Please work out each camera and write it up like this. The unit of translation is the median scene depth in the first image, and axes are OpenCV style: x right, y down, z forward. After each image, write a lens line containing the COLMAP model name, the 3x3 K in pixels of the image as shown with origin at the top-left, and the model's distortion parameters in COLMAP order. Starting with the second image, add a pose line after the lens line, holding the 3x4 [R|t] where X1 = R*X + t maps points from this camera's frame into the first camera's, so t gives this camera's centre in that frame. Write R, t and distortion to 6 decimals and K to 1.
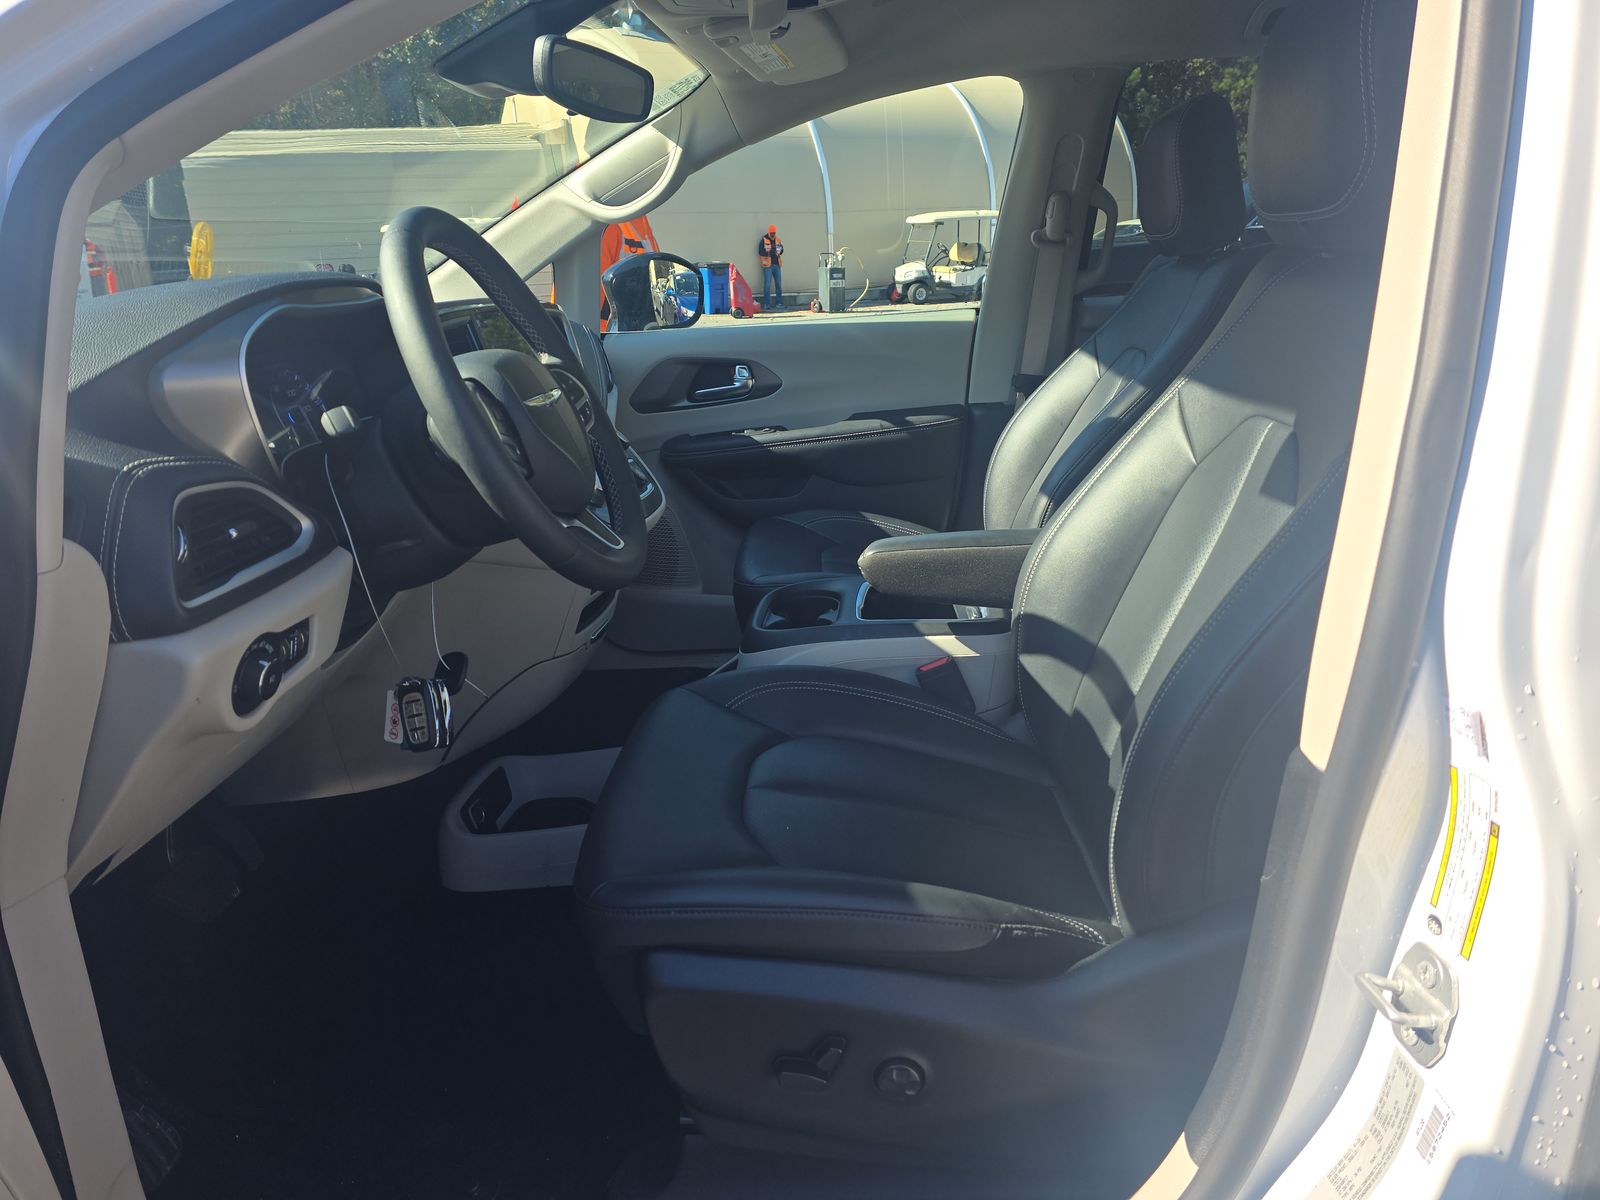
lens RADIAL K [[1083.1, 0, 800.0], [0, 1083.1, 600.0], [0, 0, 1]] dist [0.039184, -0.045380]
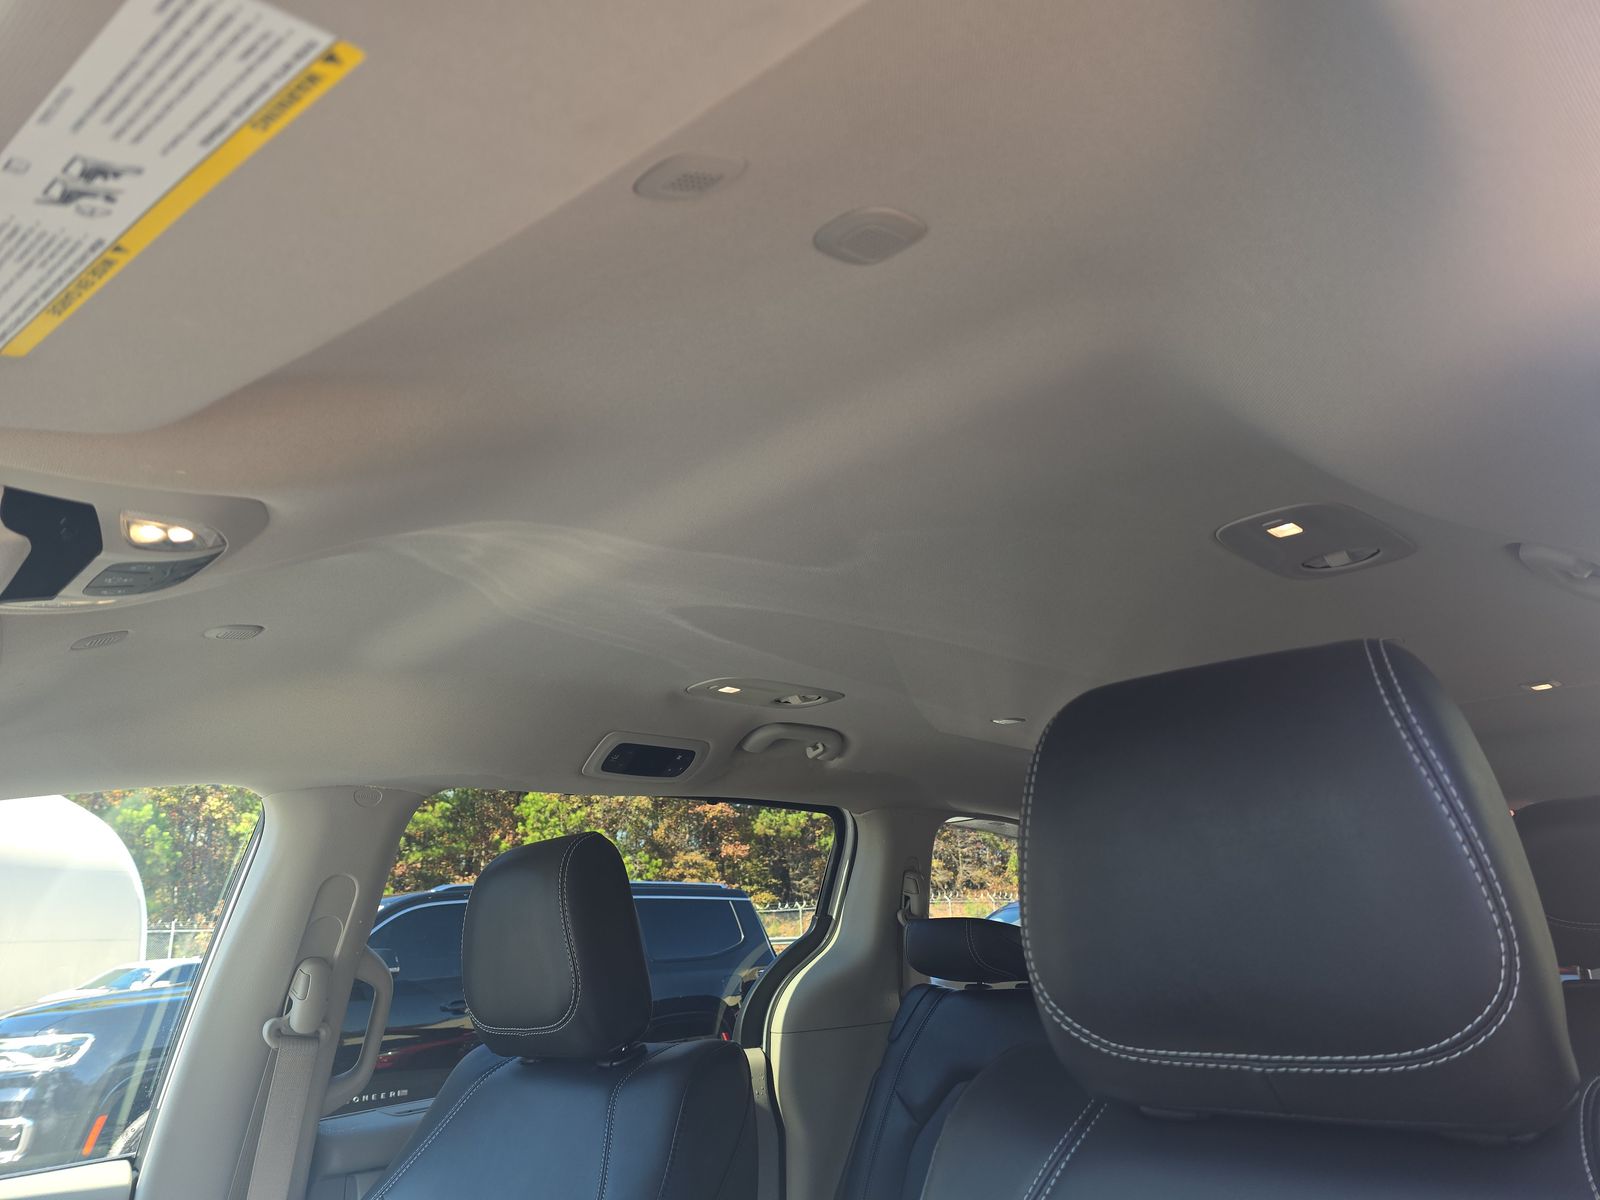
lens RADIAL K [[1122.4, 0, 800.0], [0, 1122.4, 600.0], [0, 0, 1]] dist [-0.001133, 0.002114]
pose [[0.699195, 0.212489, 0.682624, -0.106711], [0.241564, 0.828439, -0.505307, -0.275238], [-0.672885, 0.518205, 0.527911, 0.659253]]
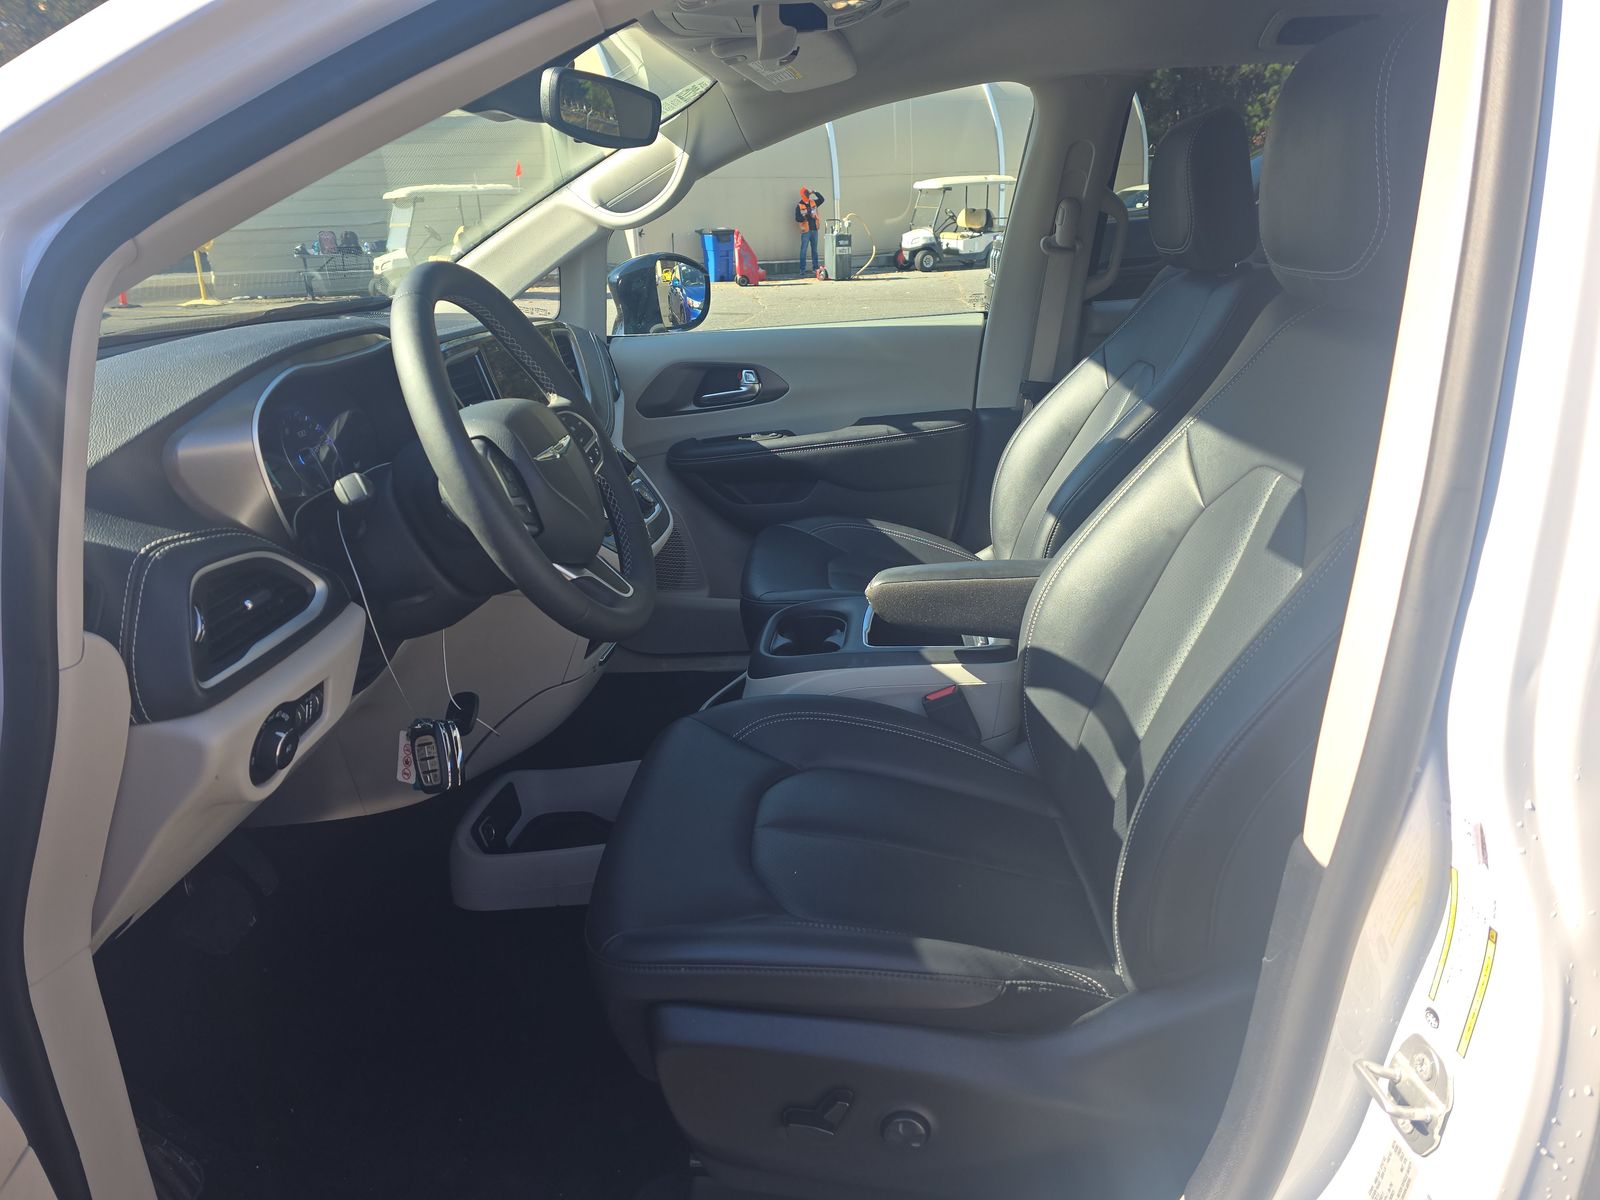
lens RADIAL K [[1083.1, 0, 800.0], [0, 1083.1, 600.0], [0, 0, 1]] dist [0.039184, -0.045380]
pose [[0.999987, 0.002645, -0.004429, -0.003149], [-0.002512, 0.999547, 0.029985, -0.072046], [0.004506, -0.029974, 0.999541, -0.005649]]
